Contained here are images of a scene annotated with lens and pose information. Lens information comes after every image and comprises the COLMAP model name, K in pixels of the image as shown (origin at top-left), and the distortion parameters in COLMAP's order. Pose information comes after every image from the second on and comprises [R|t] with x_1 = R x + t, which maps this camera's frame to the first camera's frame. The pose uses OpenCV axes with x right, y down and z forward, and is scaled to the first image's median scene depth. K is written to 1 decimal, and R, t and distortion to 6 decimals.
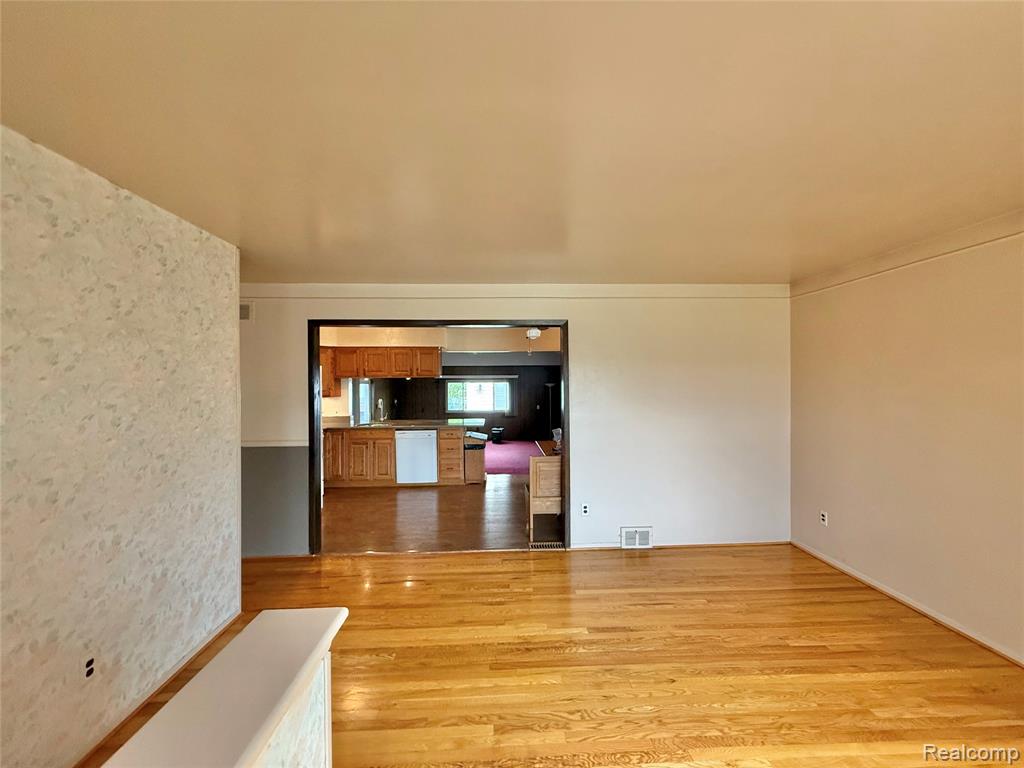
lens RADIAL K [[407.8, 0, 509.7], [0, 407.8, 384.8], [0, 0, 1]] dist [0.002106, 0.000084]
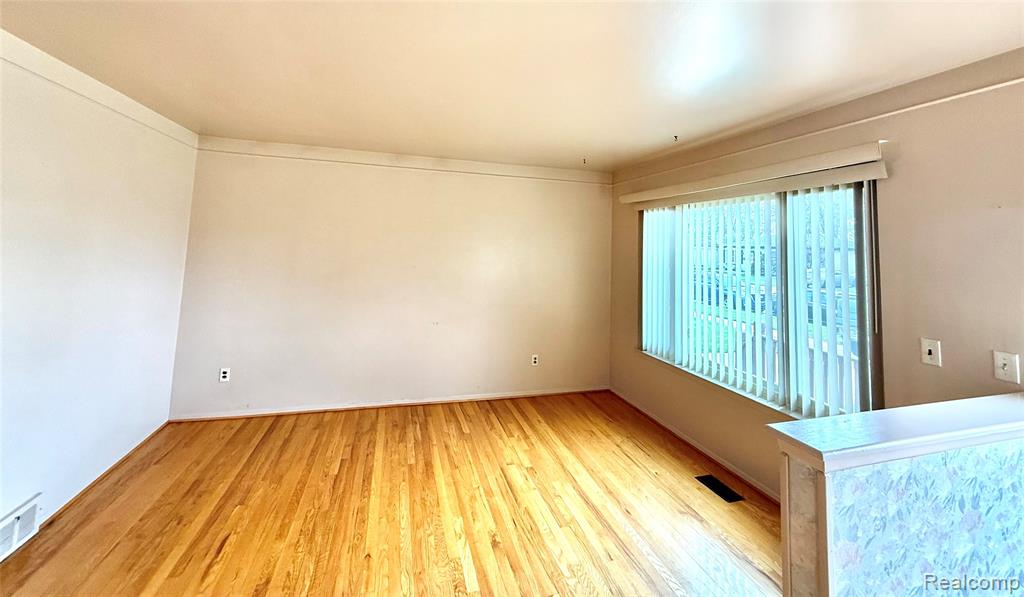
lens RADIAL K [[403.4, 0, 514.0], [0, 403.4, 215.7], [0, 0, 1]] dist [-0.000644, -0.000172]
pose [[-0.234696, 0.075205, 0.969155, -0.401798], [-0.028385, 0.996047, -0.084165, -0.004315], [-0.971654, -0.047263, -0.231634, 0.555940]]
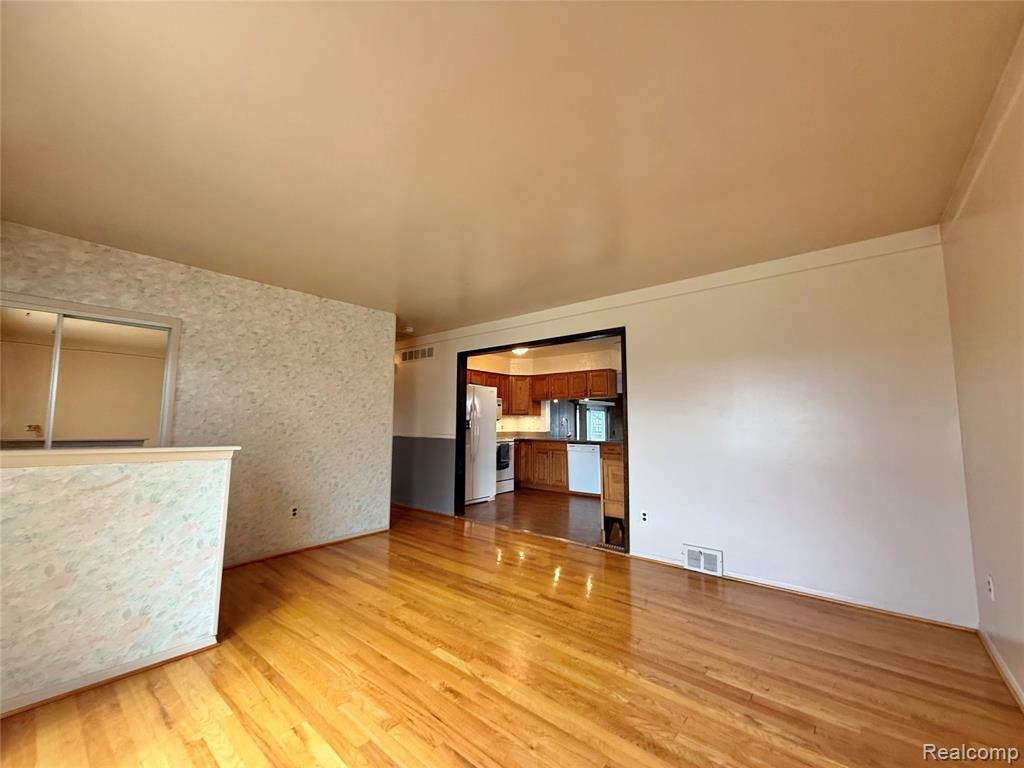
lens RADIAL K [[407.8, 0, 509.7], [0, 407.8, 384.8], [0, 0, 1]] dist [0.002106, 0.000084]
pose [[0.734374, -0.052764, -0.676691, 0.671218], [-0.012514, 0.995752, -0.091222, 0.093215], [0.678629, 0.075459, 0.730594, 0.059063]]
